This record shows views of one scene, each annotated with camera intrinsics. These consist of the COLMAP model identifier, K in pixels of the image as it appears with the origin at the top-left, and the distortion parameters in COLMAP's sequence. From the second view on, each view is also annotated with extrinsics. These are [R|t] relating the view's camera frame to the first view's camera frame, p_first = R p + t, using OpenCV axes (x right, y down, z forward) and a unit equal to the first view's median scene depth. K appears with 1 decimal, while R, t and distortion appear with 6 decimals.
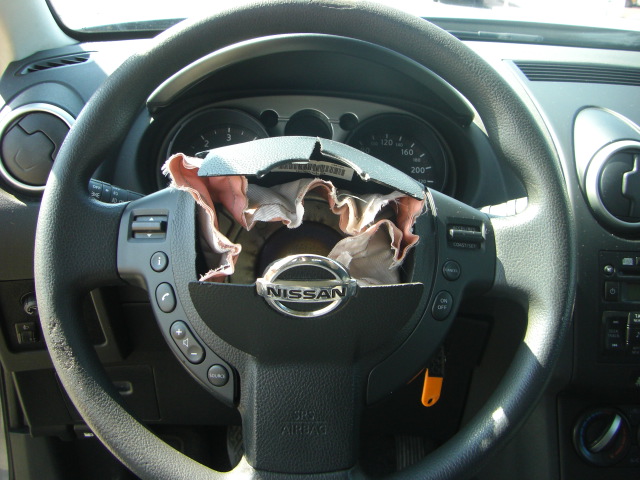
lens RADIAL K [[724.7, 0, 318.2], [0, 724.7, 197.3], [0, 0, 1]] dist [-0.204034, 0.182103]
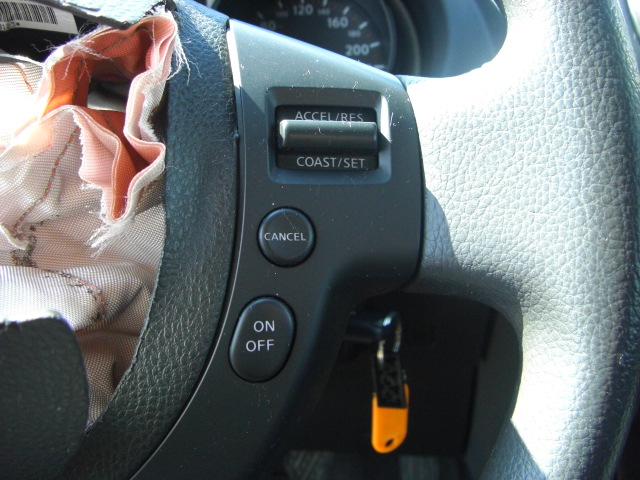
lens RADIAL K [[724.7, 0, 318.2], [0, 724.7, 197.3], [0, 0, 1]] dist [-0.204034, 0.182103]
pose [[0.994996, -0.075956, -0.064909, 0.219780], [0.081042, 0.993519, 0.079703, 0.054748], [0.058434, -0.084564, 0.994703, 0.637204]]
